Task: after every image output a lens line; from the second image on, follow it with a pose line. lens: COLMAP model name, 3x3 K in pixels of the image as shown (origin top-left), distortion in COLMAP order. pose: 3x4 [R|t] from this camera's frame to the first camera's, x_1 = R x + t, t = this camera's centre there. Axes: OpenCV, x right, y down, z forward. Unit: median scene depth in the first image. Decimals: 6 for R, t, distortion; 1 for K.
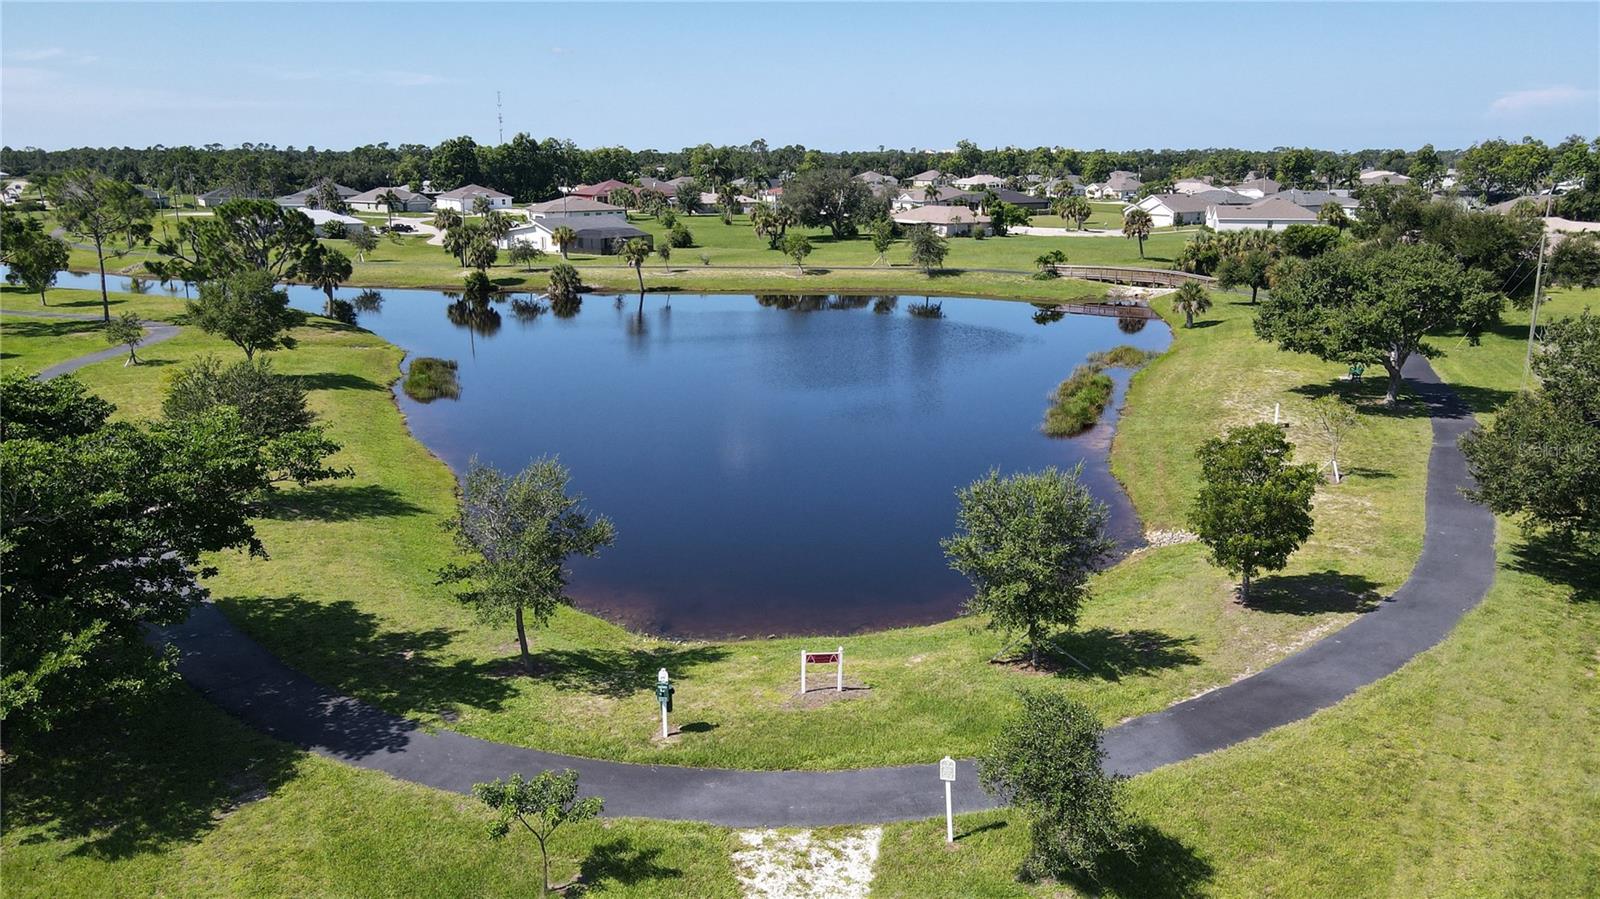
lens RADIAL K [[1218.0, 0, 800.0], [0, 1218.0, 449.5], [0, 0, 1]] dist [-0.000345, 0.000102]
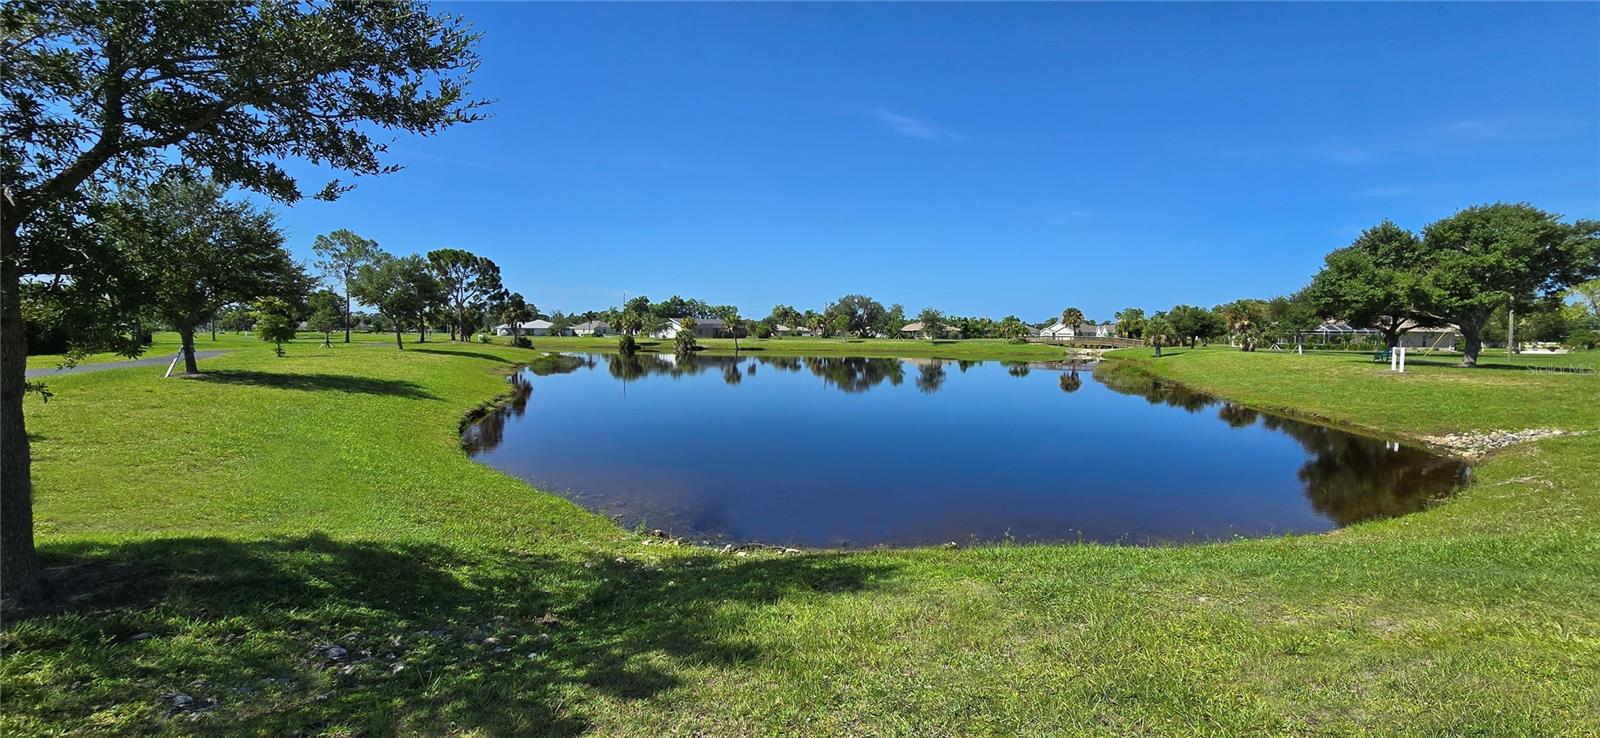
lens RADIAL K [[672.6, 0, 800.0], [0, 672.6, 369.0], [0, 0, 1]] dist [-0.000636, -0.000192]
pose [[0.998834, 0.021871, -0.043038, -0.026231], [-0.029395, 0.982704, -0.182836, 0.053916], [0.038295, 0.183887, 0.982201, 0.297469]]
